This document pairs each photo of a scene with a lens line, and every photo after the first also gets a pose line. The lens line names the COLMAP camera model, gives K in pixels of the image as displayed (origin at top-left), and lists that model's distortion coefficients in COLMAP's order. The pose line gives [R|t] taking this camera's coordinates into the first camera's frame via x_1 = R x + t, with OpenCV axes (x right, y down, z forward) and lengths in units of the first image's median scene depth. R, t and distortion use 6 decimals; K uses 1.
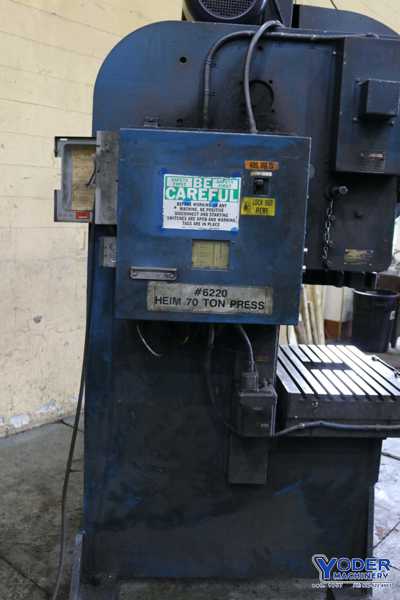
lens RADIAL K [[587.6, 0, 200.7], [0, 587.6, 298.1], [0, 0, 1]] dist [-0.090603, 0.000000]
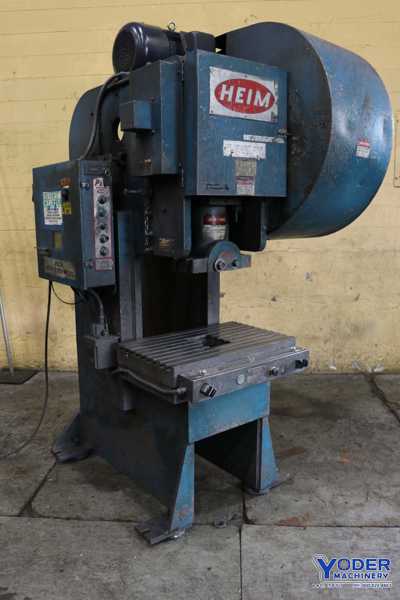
lens RADIAL K [[529.1, 0, 199.5], [0, 529.1, 297.6], [0, 0, 1]] dist [-0.089819, 0.002527]
pose [[0.569028, 0.092494, -0.817100, 1.348011], [-0.090531, 0.994660, 0.049548, -0.024559], [0.817320, 0.045779, 0.574363, 0.483479]]
